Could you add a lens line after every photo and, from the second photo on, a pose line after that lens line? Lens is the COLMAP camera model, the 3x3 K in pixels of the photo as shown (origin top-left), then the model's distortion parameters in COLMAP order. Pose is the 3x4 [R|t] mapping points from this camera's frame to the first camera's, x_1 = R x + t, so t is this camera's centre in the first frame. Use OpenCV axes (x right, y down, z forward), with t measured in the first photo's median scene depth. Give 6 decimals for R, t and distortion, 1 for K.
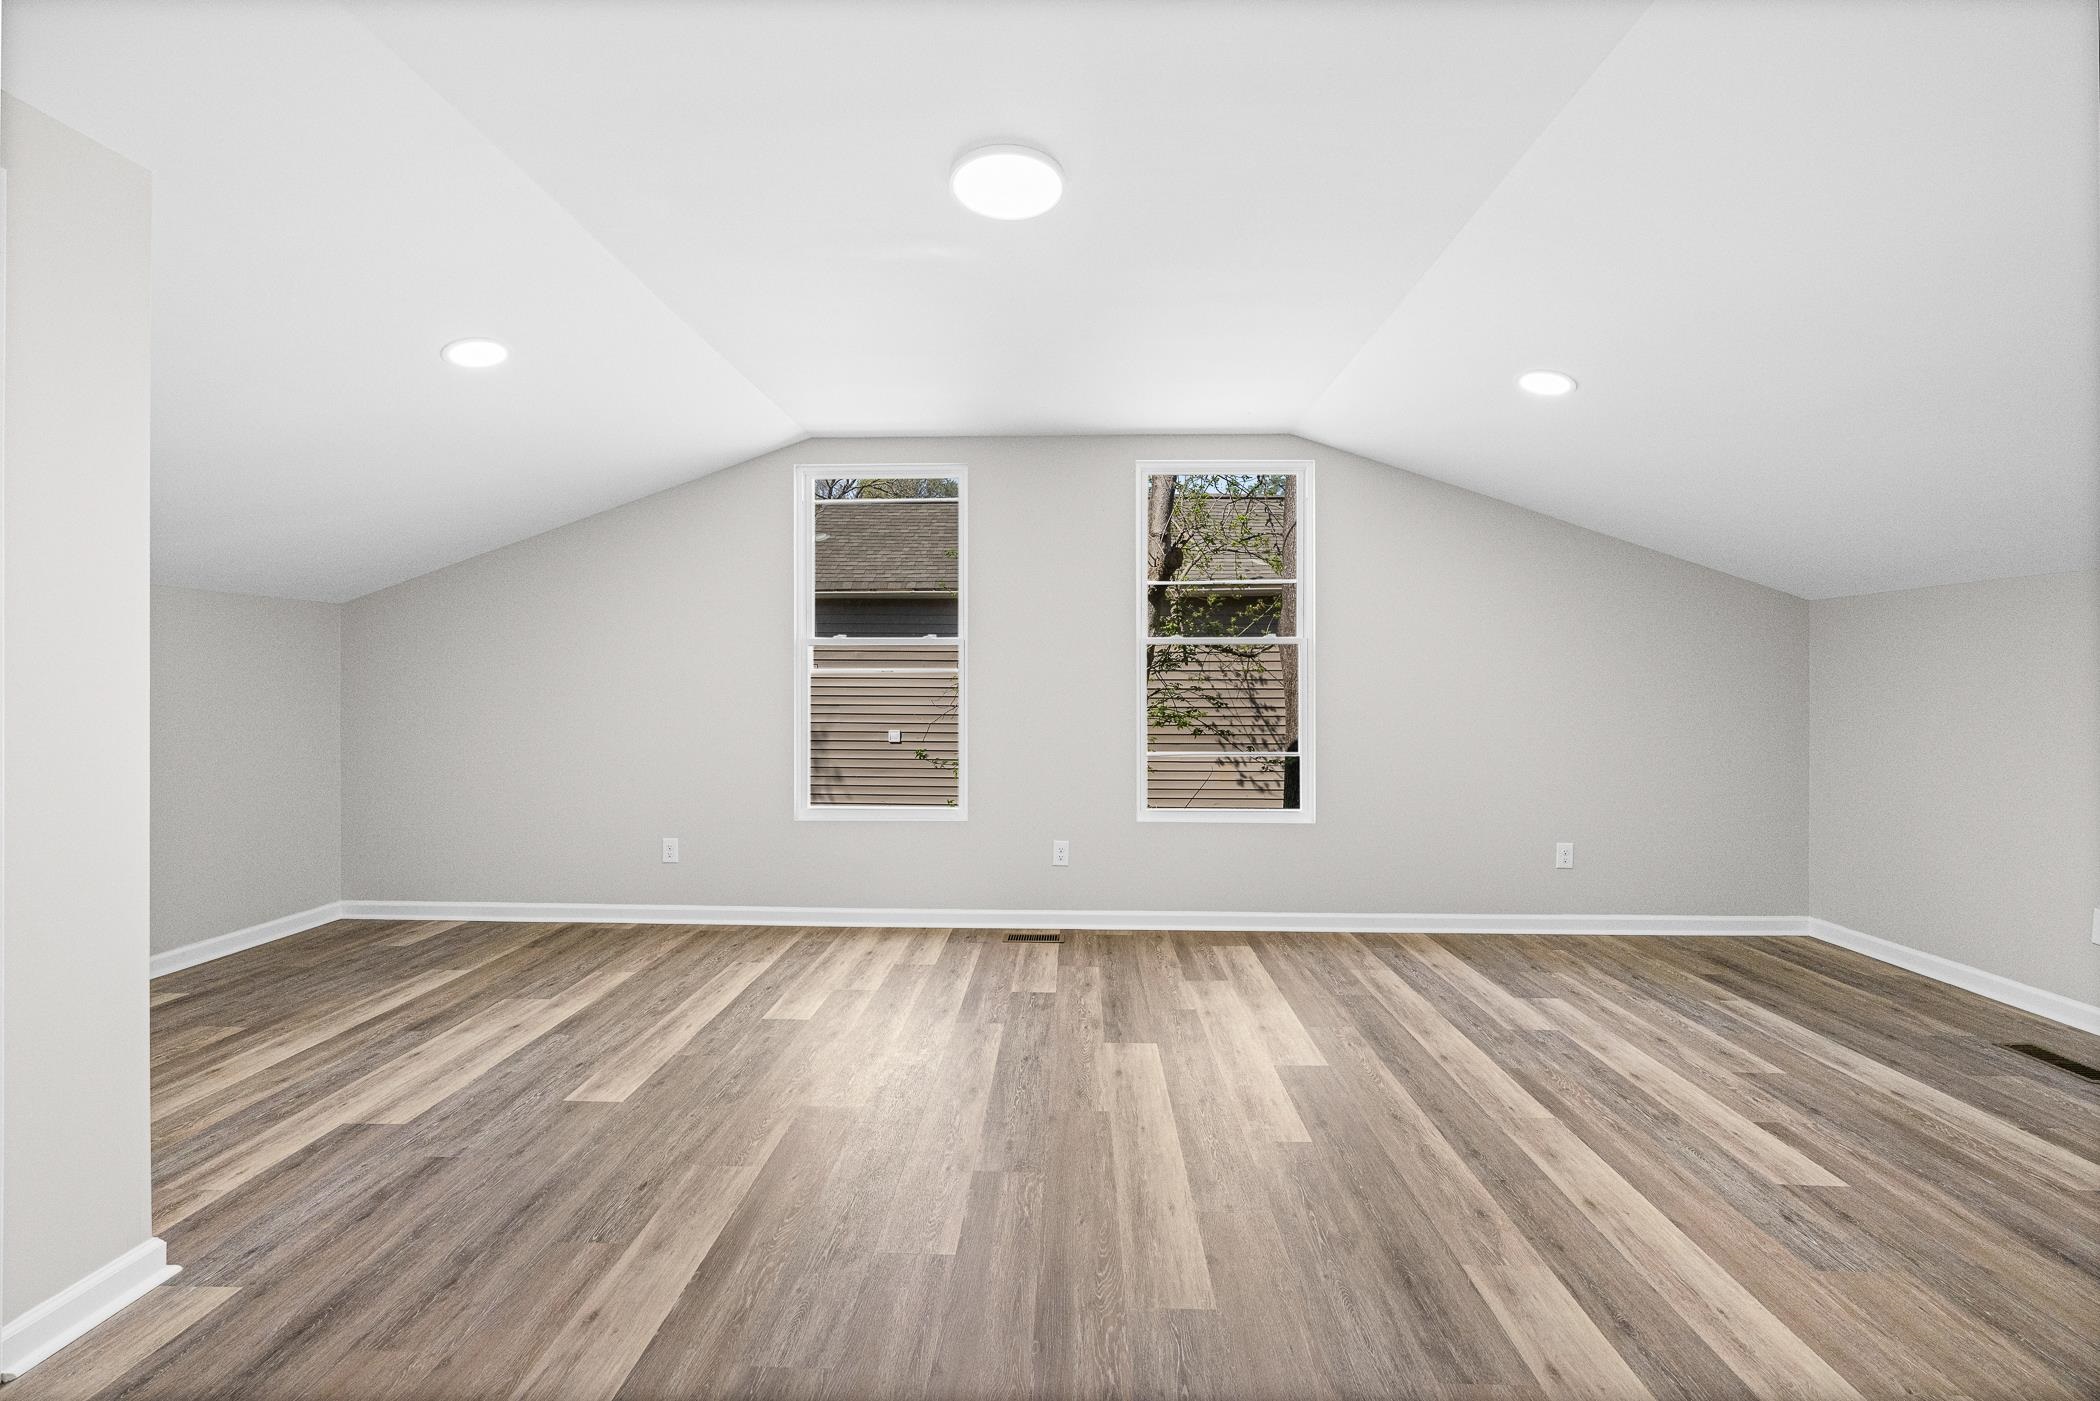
lens RADIAL K [[841.2, 0, 1047.5], [0, 841.2, 689.7], [0, 0, 1]] dist [-0.000410, -0.000068]
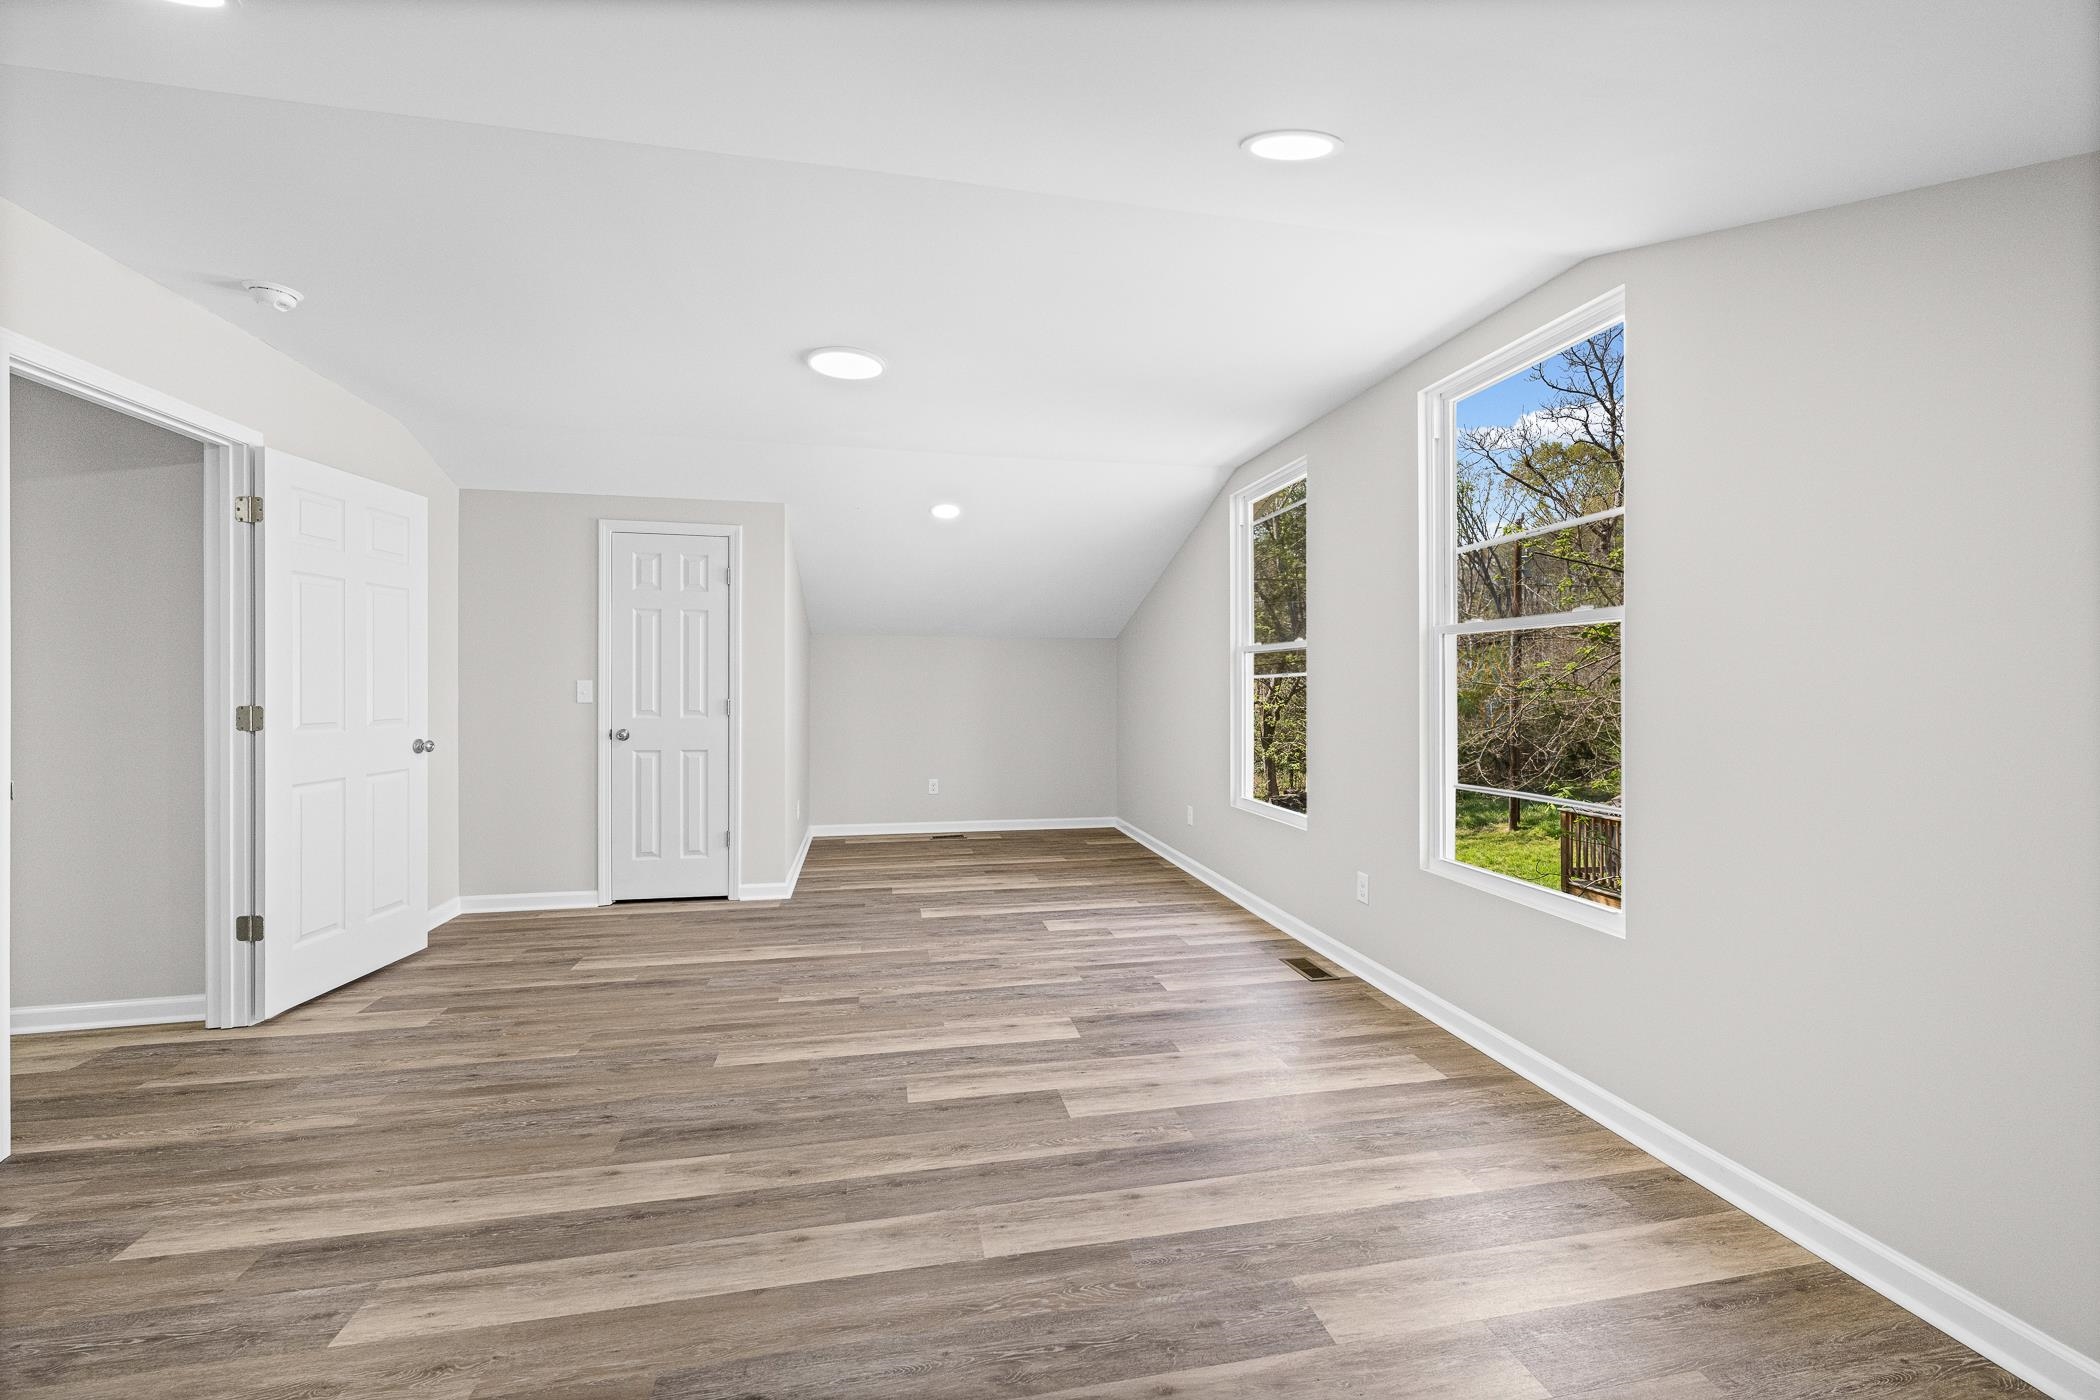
lens RADIAL K [[841.2, 0, 1047.5], [0, 841.2, 689.2], [0, 0, 1]] dist [-0.000410, -0.000068]
pose [[0.224408, 0.003971, -0.974487, 1.098179], [-0.008969, 0.999958, 0.002010, -0.005901], [0.974454, 0.008289, 0.224434, 0.712565]]
